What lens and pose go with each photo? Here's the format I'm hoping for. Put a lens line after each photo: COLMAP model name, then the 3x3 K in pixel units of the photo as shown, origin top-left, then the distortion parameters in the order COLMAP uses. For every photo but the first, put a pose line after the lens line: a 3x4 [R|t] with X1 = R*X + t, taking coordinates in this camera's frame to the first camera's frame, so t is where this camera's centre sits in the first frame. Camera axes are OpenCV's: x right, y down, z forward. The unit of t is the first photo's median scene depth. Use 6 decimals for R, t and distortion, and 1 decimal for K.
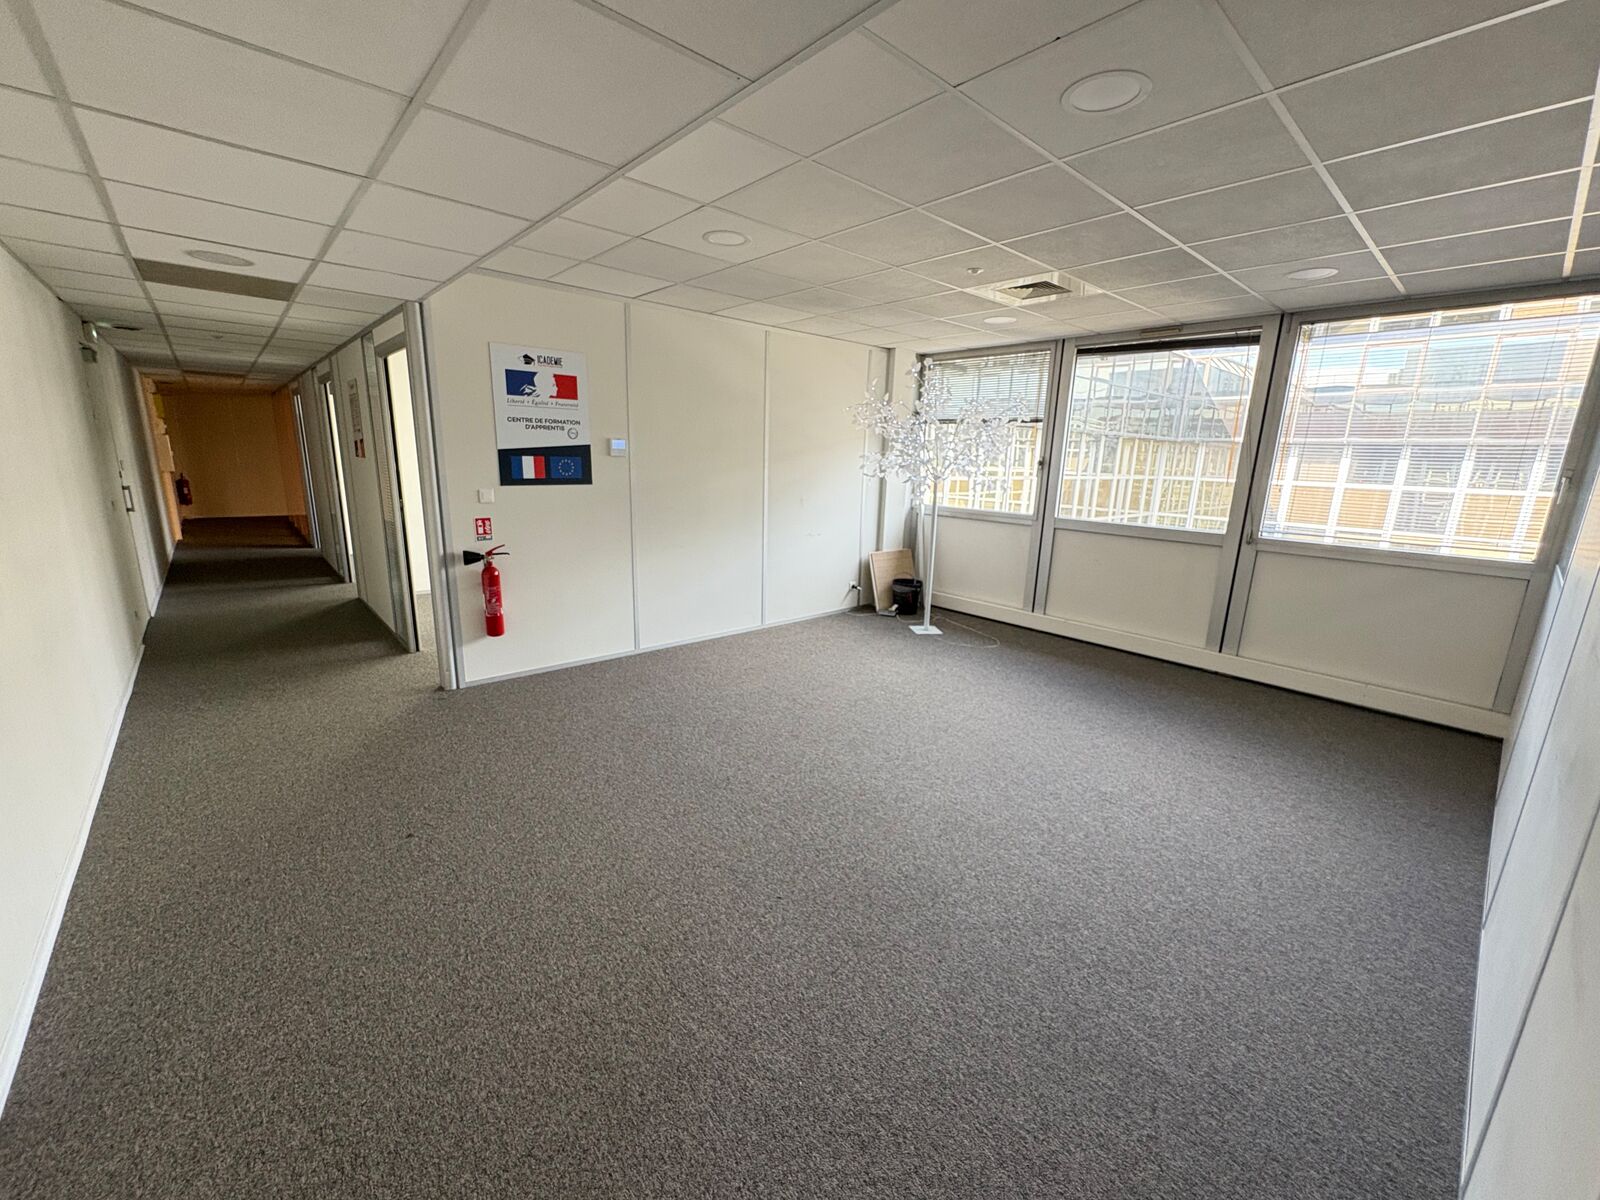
lens RADIAL K [[639.6, 0, 788.4], [0, 639.6, 598.8], [0, 0, 1]] dist [0.002529, 0.000422]
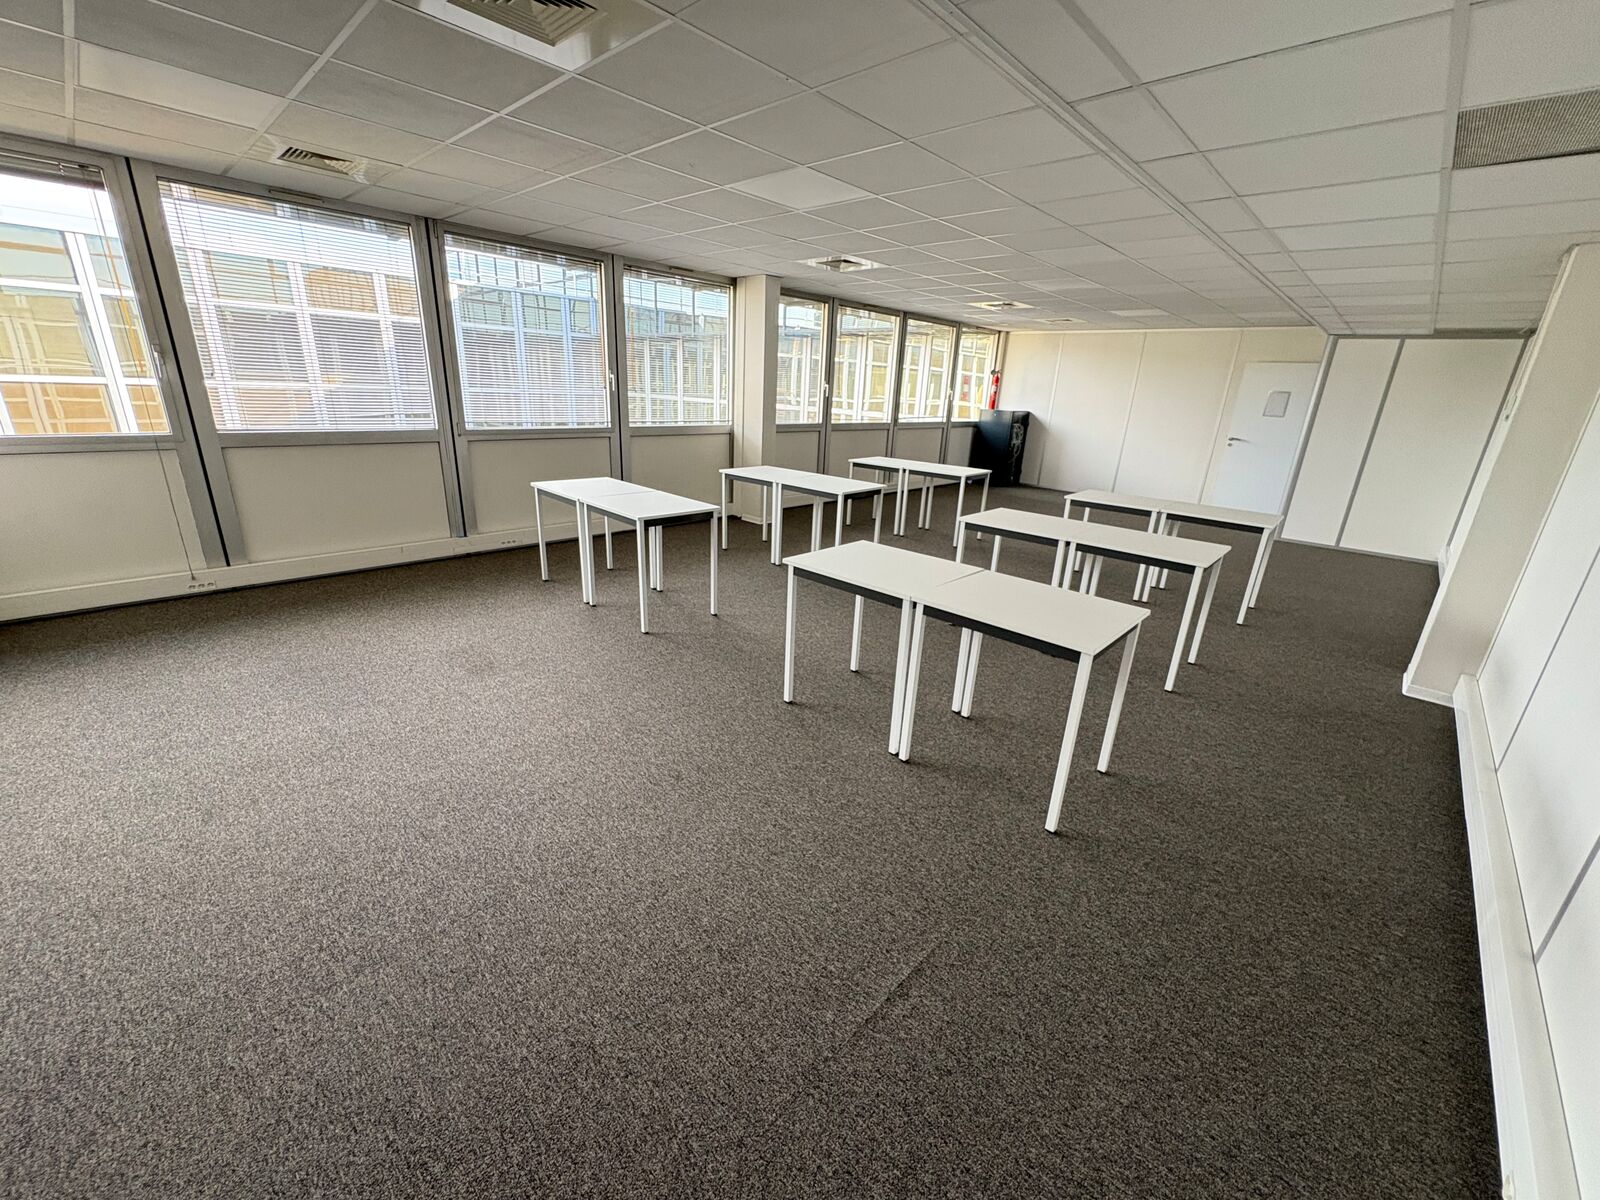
lens RADIAL K [[639.6, 0, 796.4], [0, 639.6, 595.3], [0, 0, 1]] dist [0.002529, 0.000422]
pose [[-0.090896, -0.345339, 0.934066, -0.447213], [0.173651, 0.918082, 0.356329, -0.123369], [-0.980603, 0.194591, -0.023482, 0.485696]]
